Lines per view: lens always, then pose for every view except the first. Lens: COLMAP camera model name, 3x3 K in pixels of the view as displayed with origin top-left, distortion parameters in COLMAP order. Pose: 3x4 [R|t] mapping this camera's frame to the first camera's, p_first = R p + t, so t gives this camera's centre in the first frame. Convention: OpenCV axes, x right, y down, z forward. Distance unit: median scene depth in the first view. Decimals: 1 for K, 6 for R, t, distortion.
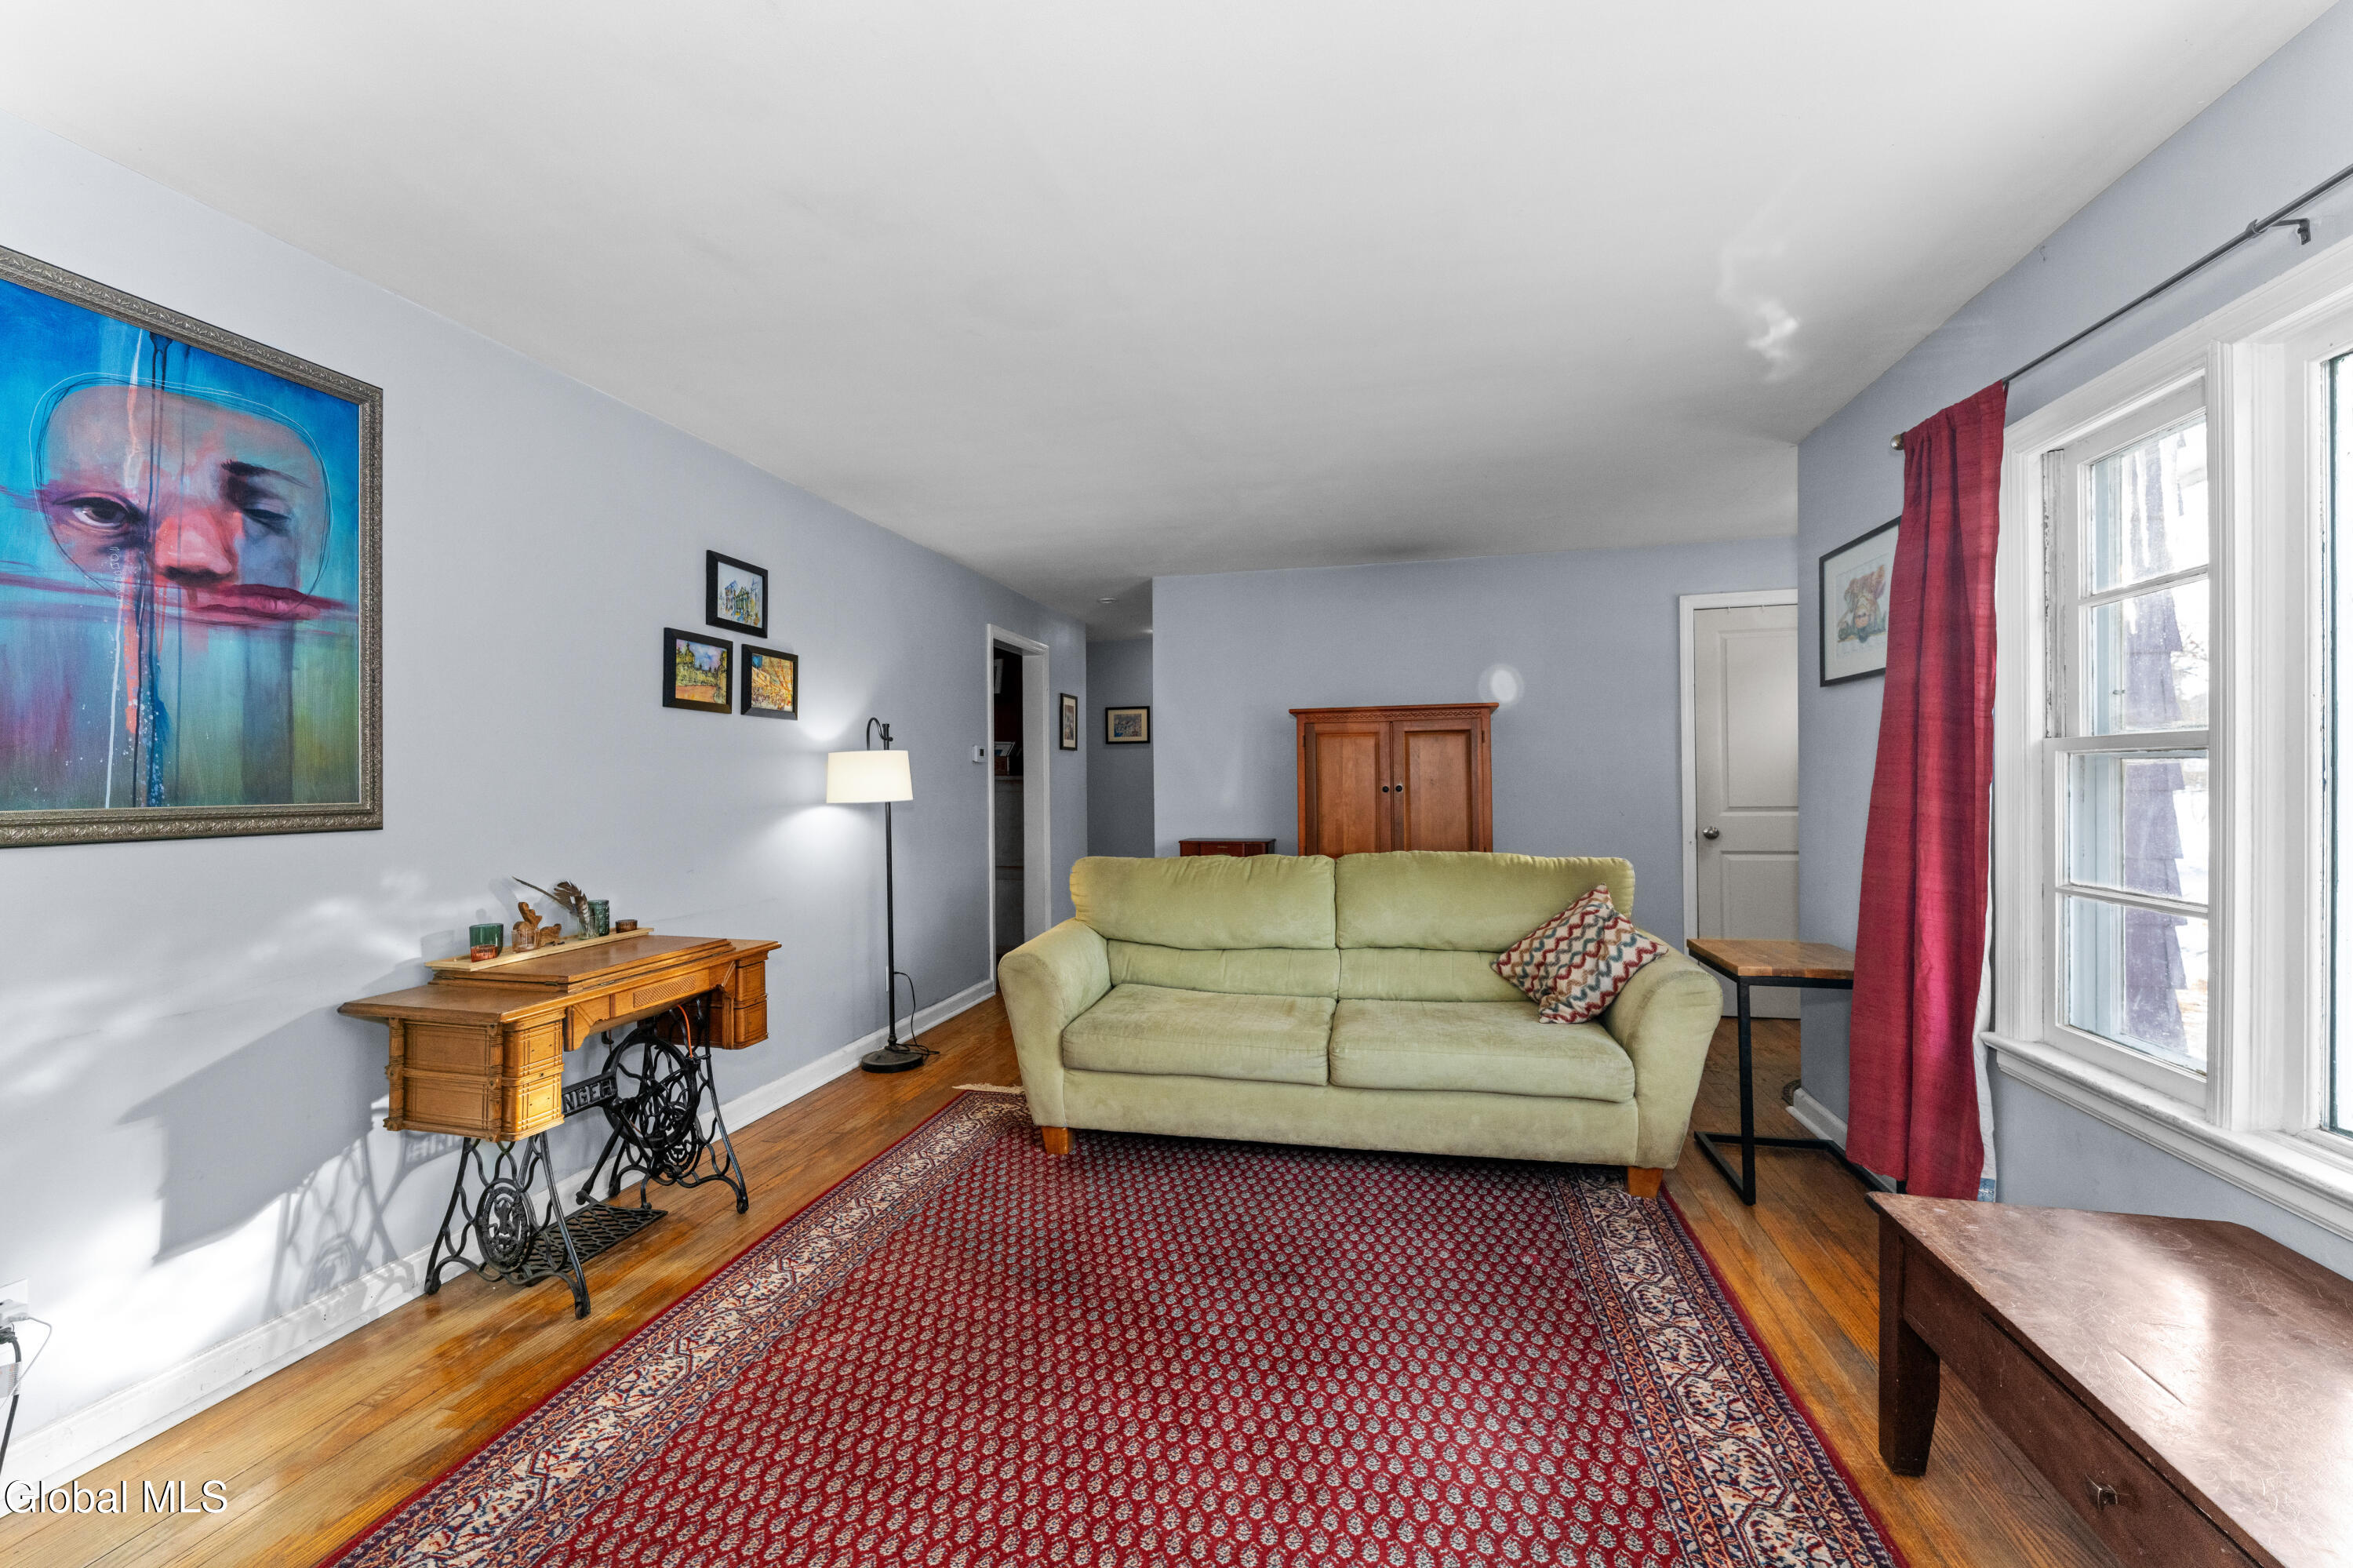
lens RADIAL K [[956.3, 0, 1182.1], [0, 956.3, 778.1], [0, 0, 1]] dist [0.001161, 0.000025]
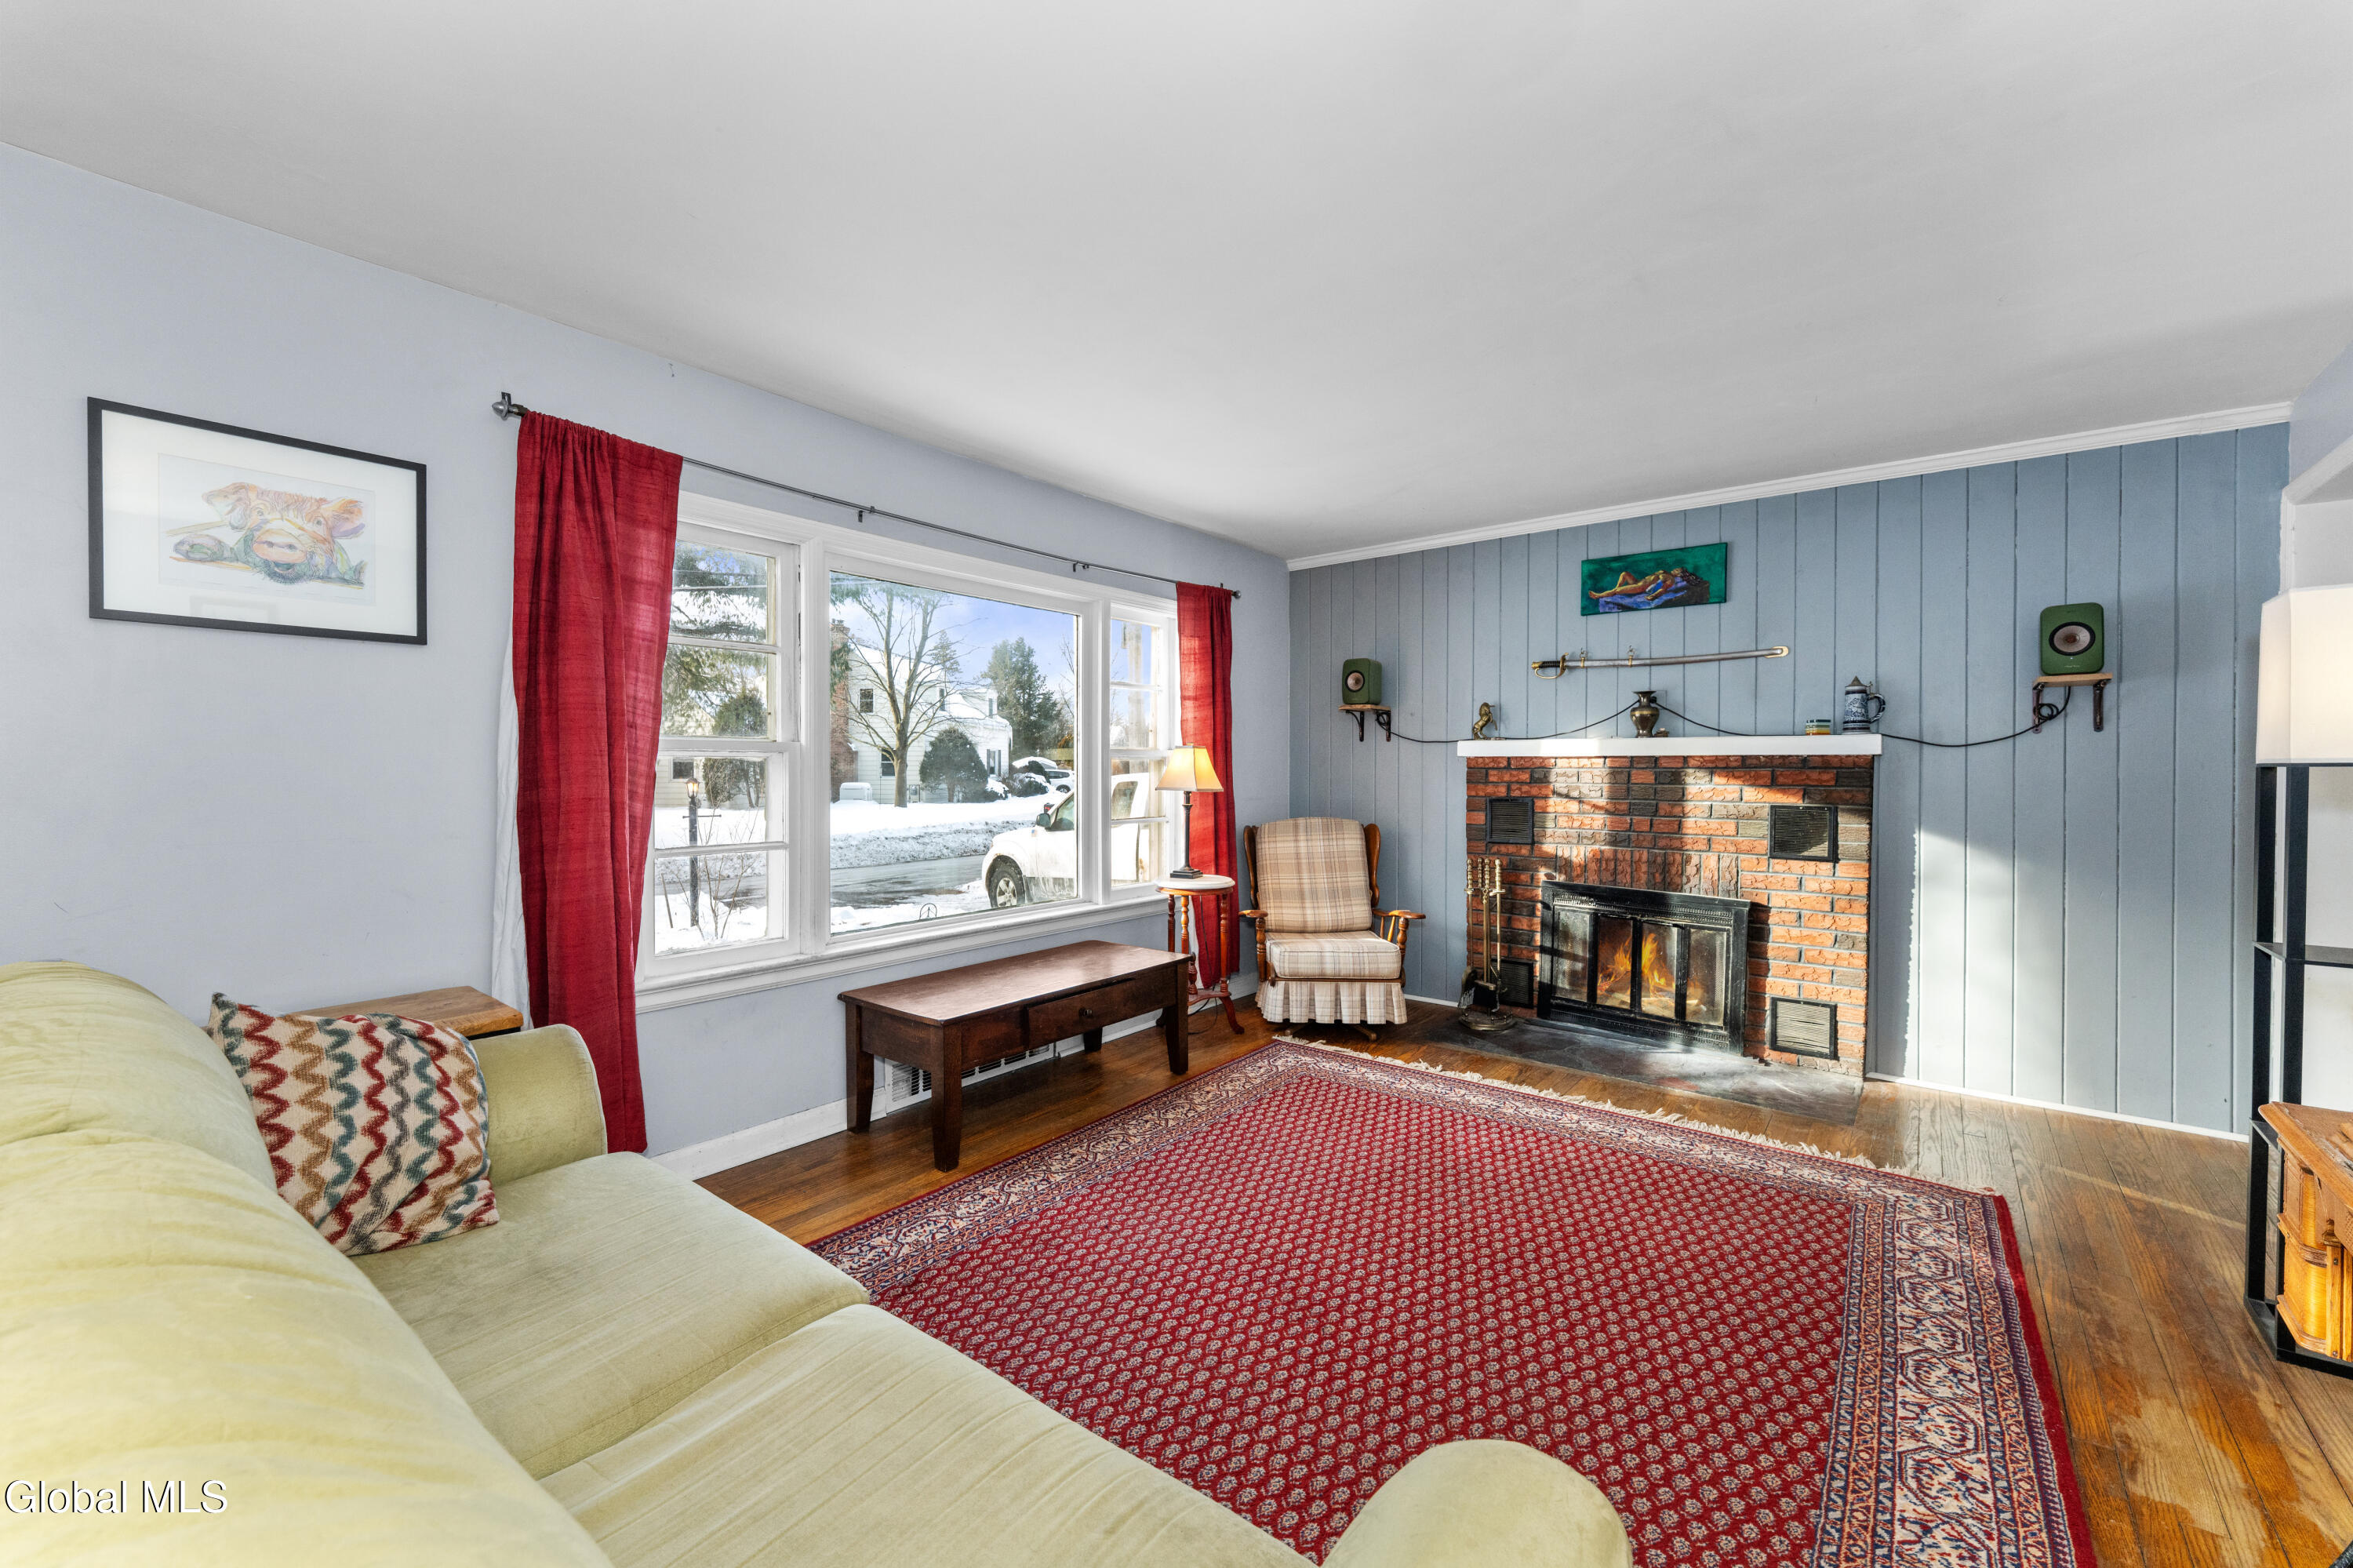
lens RADIAL K [[935.2, 0, 1178.1], [0, 935.2, 781.6], [0, 0, 1]] dist [0.000441, -0.000027]
pose [[-0.899492, -0.001467, 0.436936, -0.204087], [0.005014, 0.999894, 0.013679, 0.002261], [-0.436909, 0.014495, -0.899389, 1.327636]]
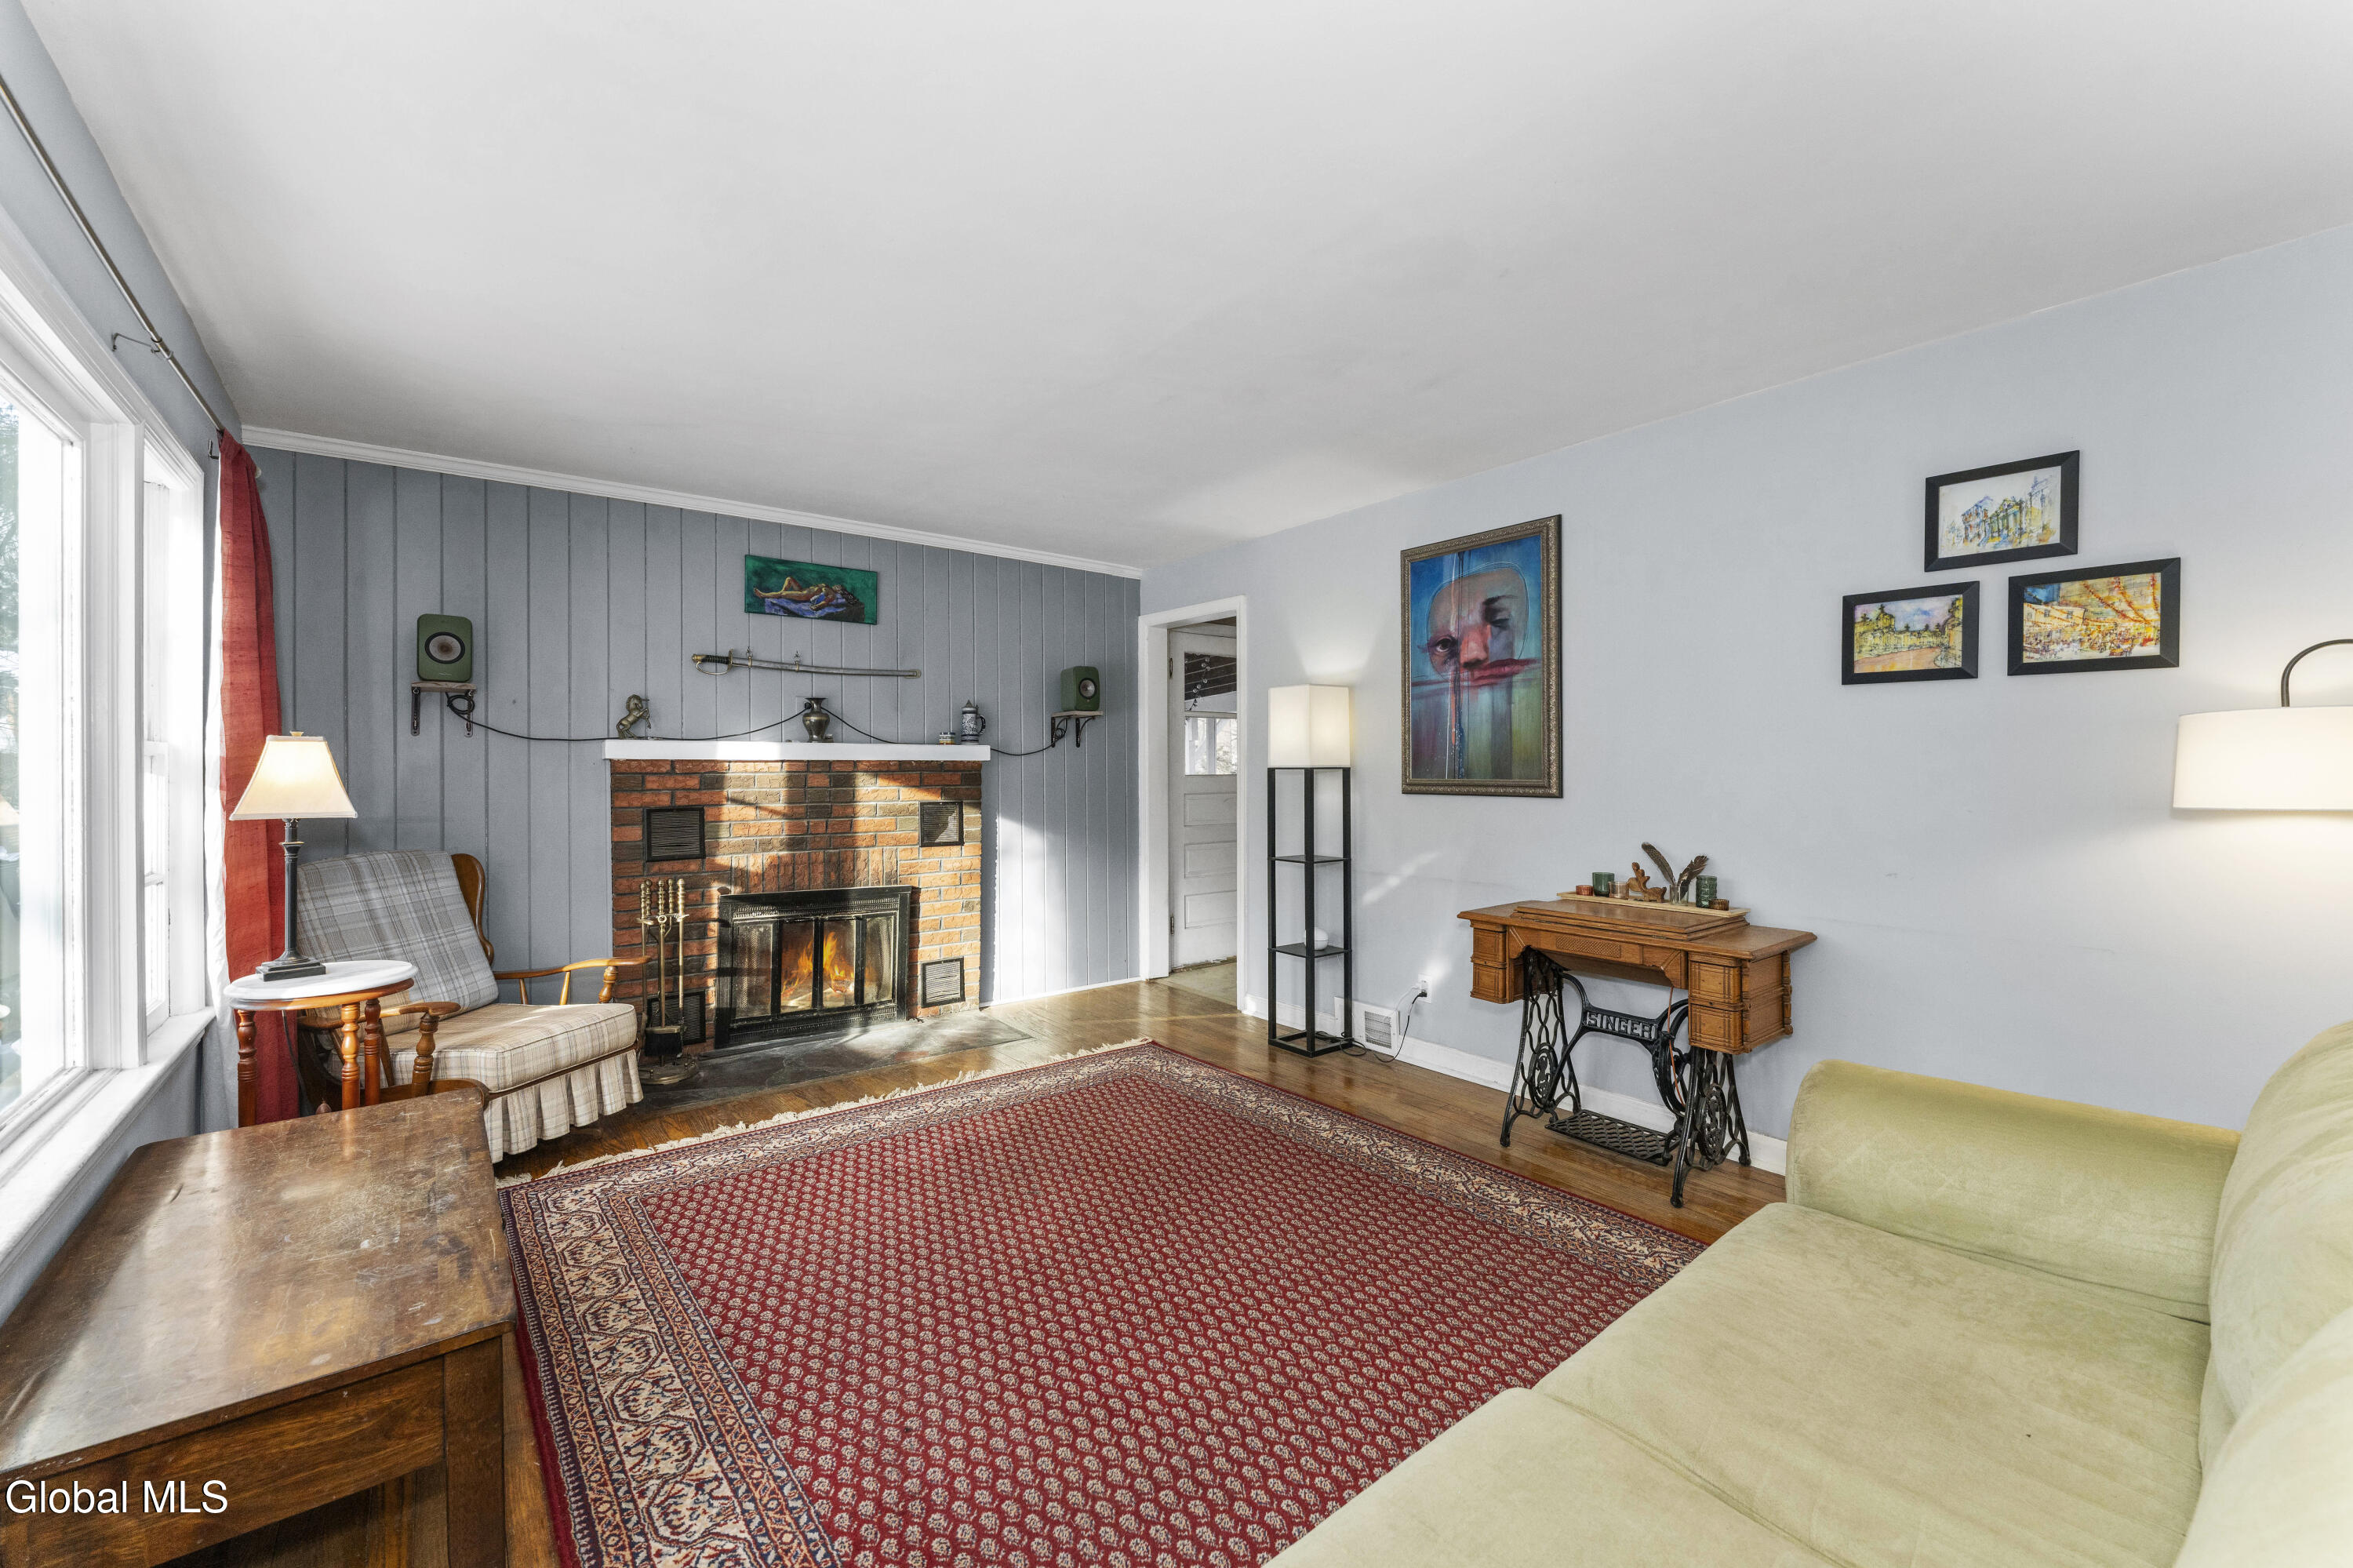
lens RADIAL K [[950.1, 0, 1172.6], [0, 950.1, 764.0], [0, 0, 1]] dist [-0.000218, 0.000087]
pose [[-0.630359, 0.005415, -0.776285, 0.572740], [0.006562, 0.999977, 0.001648, -0.006128], [0.776276, -0.004055, -0.630380, 1.115911]]
